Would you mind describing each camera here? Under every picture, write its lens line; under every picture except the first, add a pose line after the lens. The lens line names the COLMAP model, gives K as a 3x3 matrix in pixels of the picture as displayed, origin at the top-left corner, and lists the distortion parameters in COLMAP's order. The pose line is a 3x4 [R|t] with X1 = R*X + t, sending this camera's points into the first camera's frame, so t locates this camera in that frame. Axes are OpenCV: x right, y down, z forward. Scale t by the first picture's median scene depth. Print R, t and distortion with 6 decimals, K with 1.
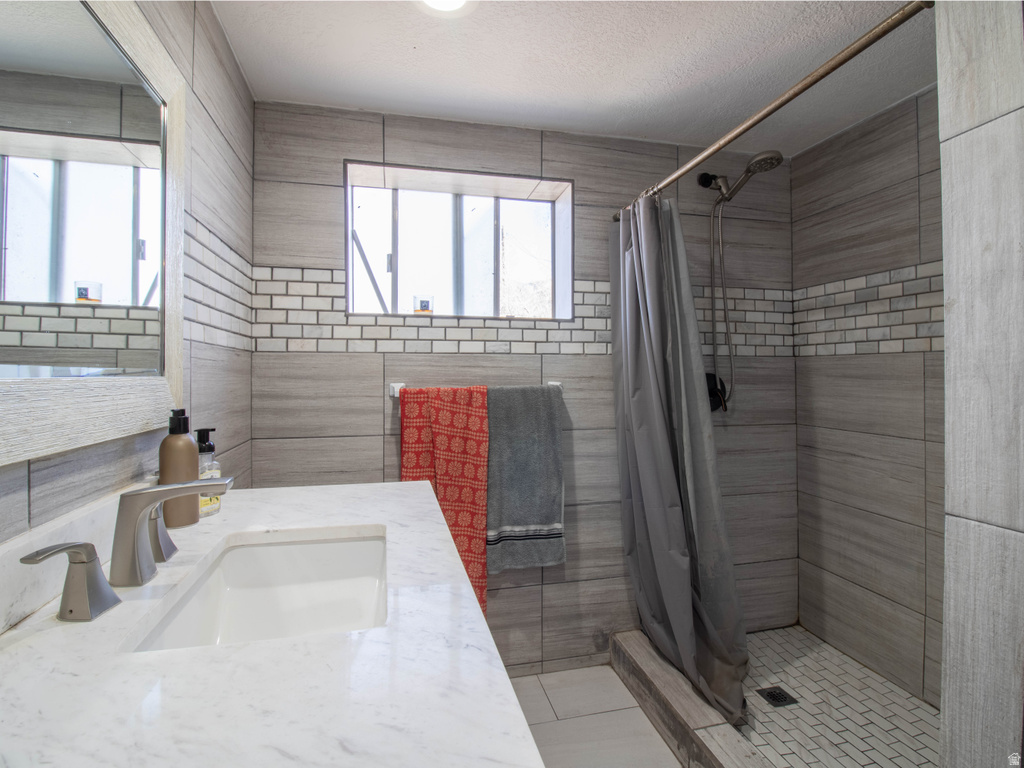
lens RADIAL K [[532.5, 0, 519.2], [0, 532.5, 372.8], [0, 0, 1]] dist [0.002797, -0.014018]
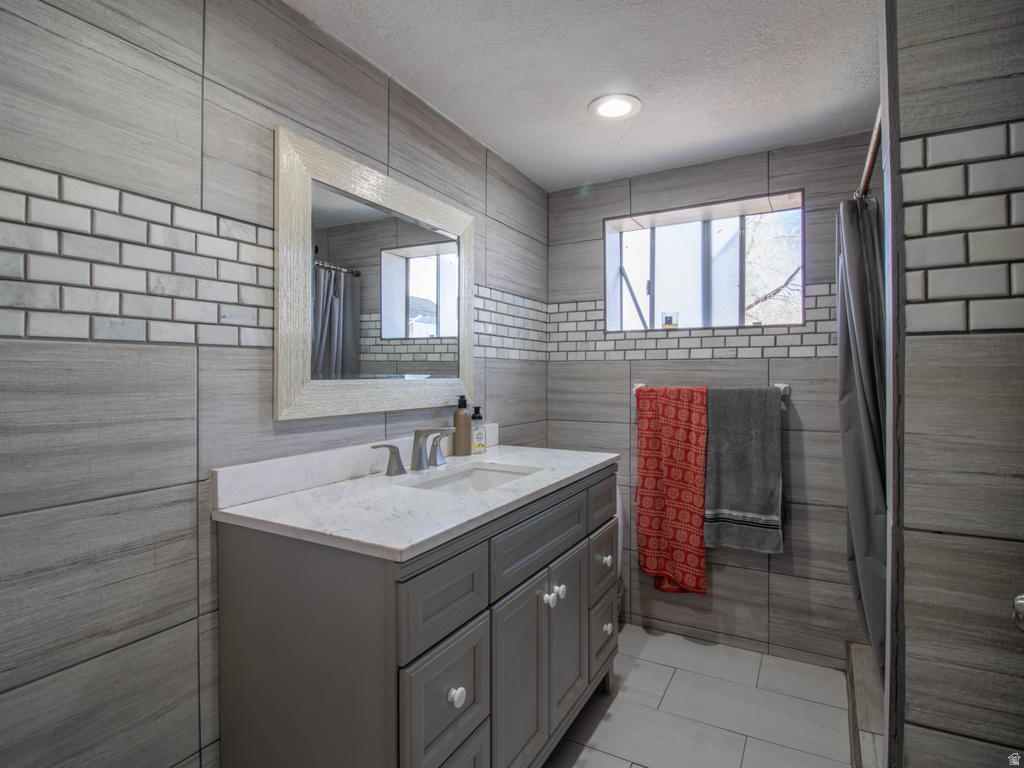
lens RADIAL K [[532.5, 0, 519.2], [0, 532.5, 372.8], [0, 0, 1]] dist [0.002797, -0.014018]
pose [[0.731139, -0.002767, -0.682223, 0.435844], [0.001952, 0.999996, -0.001963, -0.004608], [0.682226, 0.000104, 0.731142, -0.139909]]
